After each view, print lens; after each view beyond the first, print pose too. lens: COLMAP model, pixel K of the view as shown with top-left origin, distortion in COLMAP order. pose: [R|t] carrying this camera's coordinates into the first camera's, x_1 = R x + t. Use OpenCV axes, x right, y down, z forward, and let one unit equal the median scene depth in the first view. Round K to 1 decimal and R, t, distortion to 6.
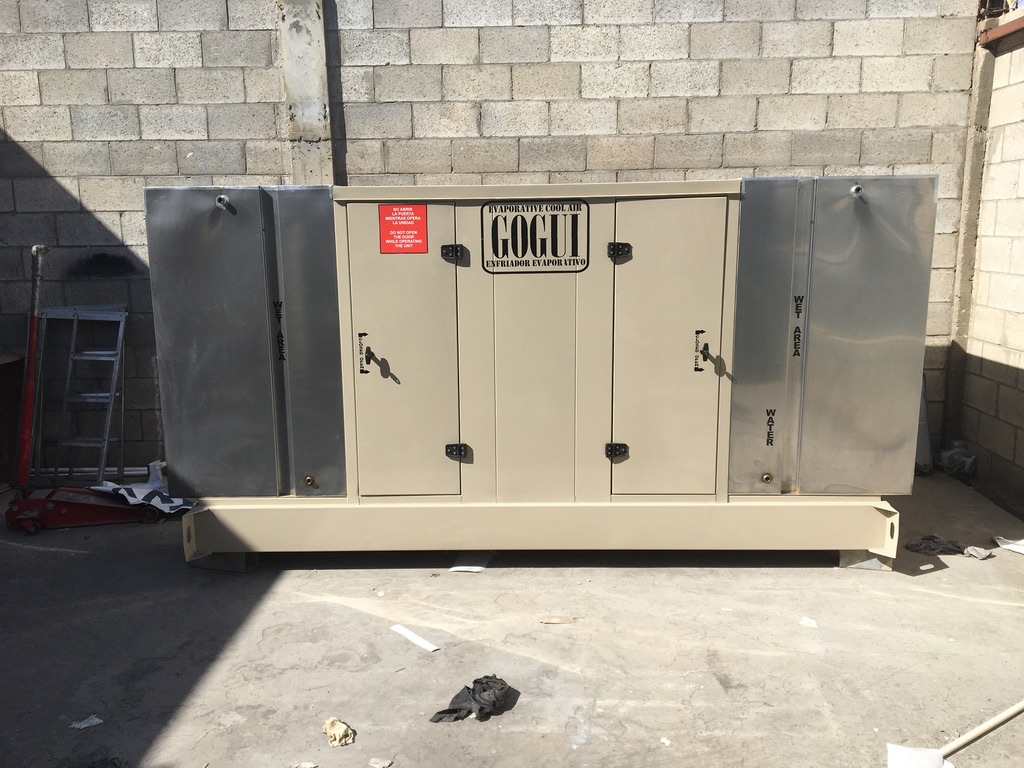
lens RADIAL K [[866.5, 0, 511.8], [0, 866.5, 384.8], [0, 0, 1]] dist [-0.001273, -0.004652]
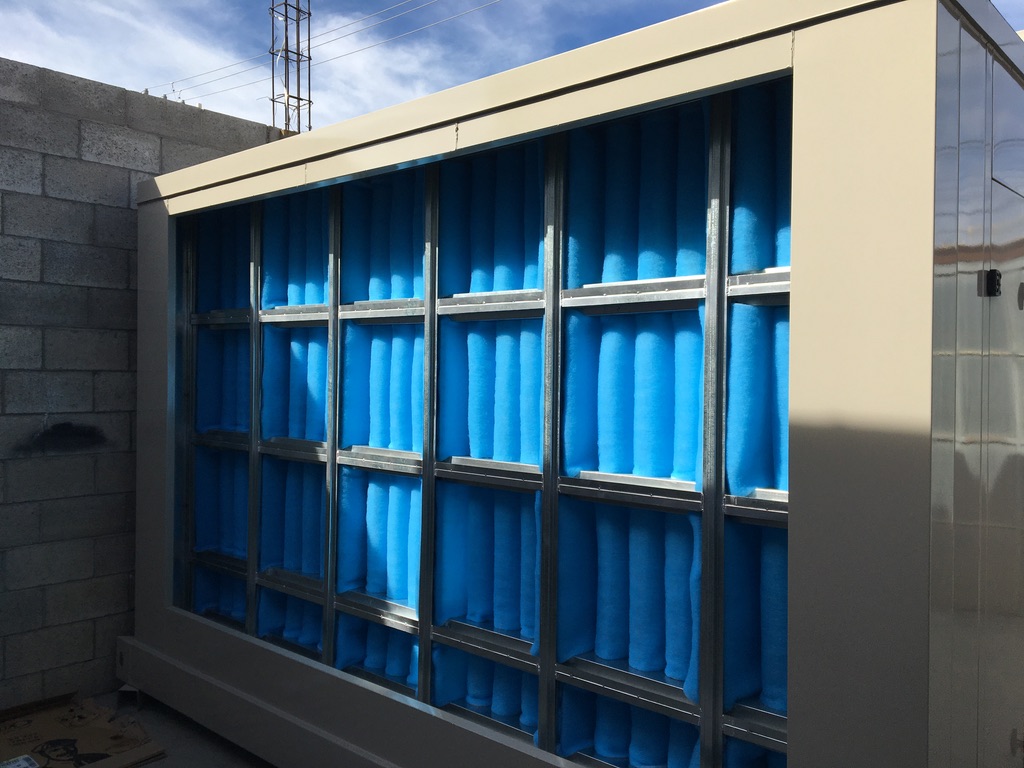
lens RADIAL K [[866.5, 0, 512.2], [0, 866.5, 382.9], [0, 0, 1]] dist [-0.001273, -0.004652]
pose [[0.641597, 0.007869, 0.767002, -0.849922], [0.124019, 0.985726, -0.113854, -0.048548], [-0.756950, 0.168172, 0.631463, 0.192783]]
